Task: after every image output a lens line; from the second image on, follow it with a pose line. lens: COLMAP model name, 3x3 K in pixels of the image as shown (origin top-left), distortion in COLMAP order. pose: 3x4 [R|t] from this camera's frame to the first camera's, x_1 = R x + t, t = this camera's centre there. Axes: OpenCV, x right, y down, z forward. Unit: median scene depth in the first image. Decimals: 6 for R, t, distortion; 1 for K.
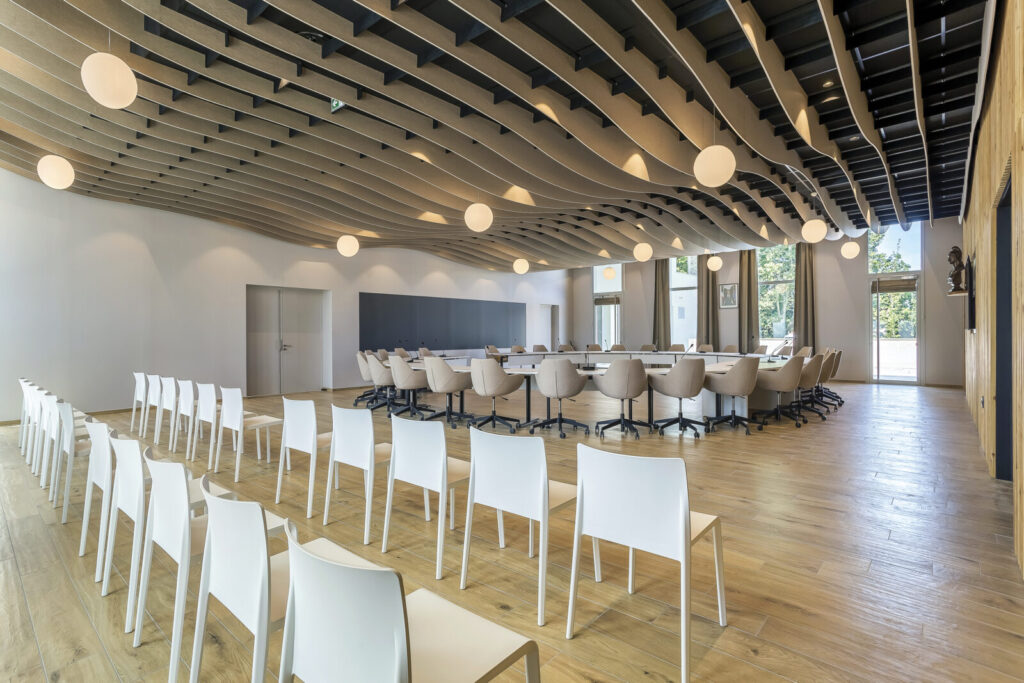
lens RADIAL K [[495.5, 0, 509.7], [0, 495.5, 338.0], [0, 0, 1]] dist [0.002960, 0.001421]
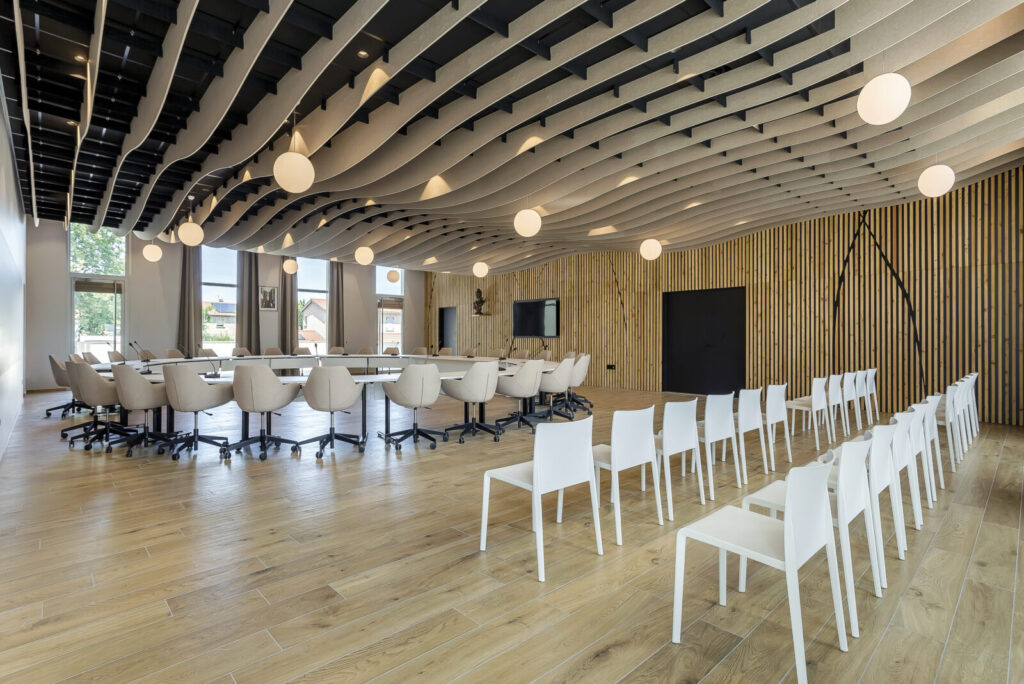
lens RADIAL K [[495.5, 0, 502.6], [0, 495.5, 336.5], [0, 0, 1]] dist [0.002960, 0.001421]
pose [[0.099910, 0.015093, 0.994882, -0.638519], [-0.002194, 0.999886, -0.014949, 0.005387], [-0.994994, -0.000689, 0.099932, 0.553795]]
